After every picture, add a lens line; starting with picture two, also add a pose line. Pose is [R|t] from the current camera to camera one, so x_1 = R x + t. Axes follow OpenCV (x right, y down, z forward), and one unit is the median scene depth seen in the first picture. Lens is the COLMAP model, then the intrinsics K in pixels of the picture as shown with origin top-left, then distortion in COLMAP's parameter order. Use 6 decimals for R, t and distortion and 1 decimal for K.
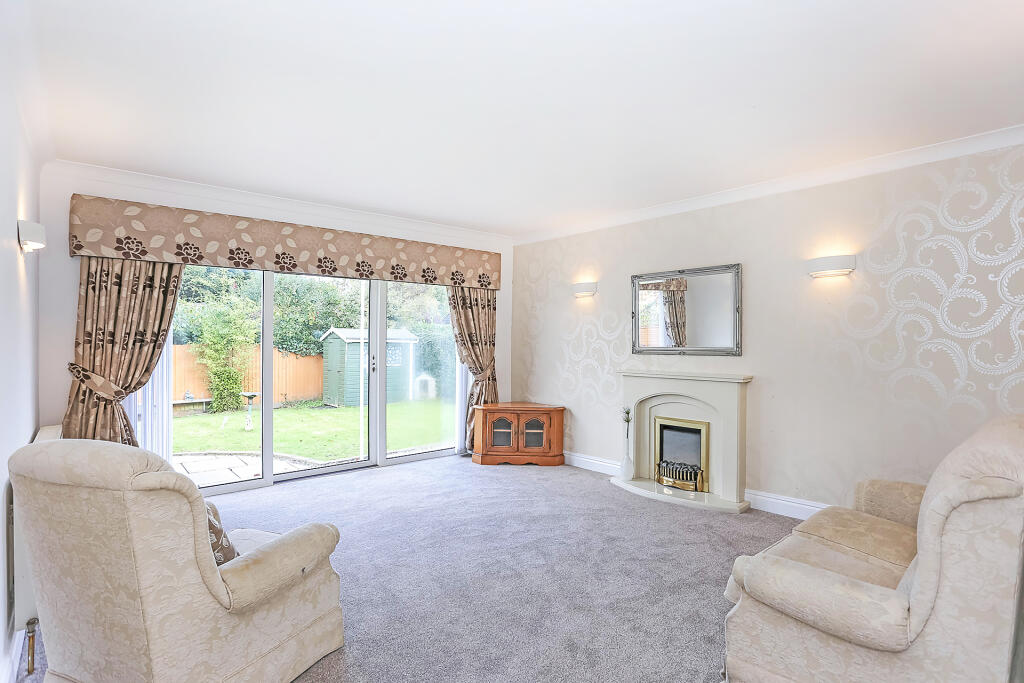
lens RADIAL K [[460.0, 0, 505.2], [0, 460.0, 351.7], [0, 0, 1]] dist [-0.028672, -0.000223]
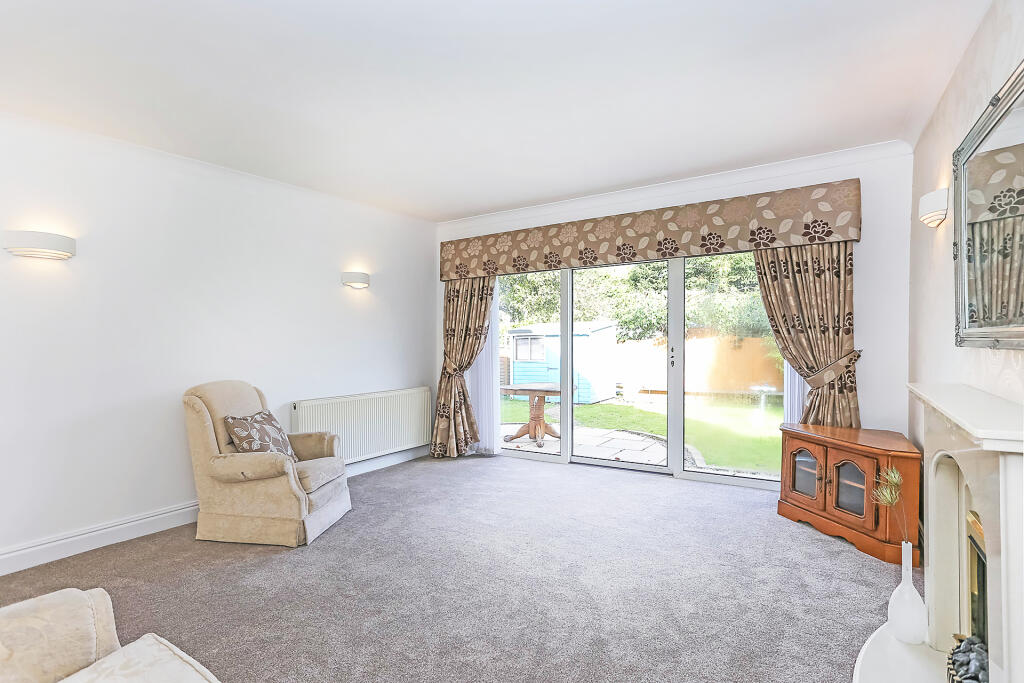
lens RADIAL K [[513.8, 0, 510.2], [0, 513.8, 331.9], [0, 0, 1]] dist [-0.038462, 0.004553]
pose [[0.322170, -0.010846, -0.946620, 0.536781], [0.003001, 0.999941, -0.010435, -0.010406], [0.946677, 0.000521, 0.322184, 0.417322]]
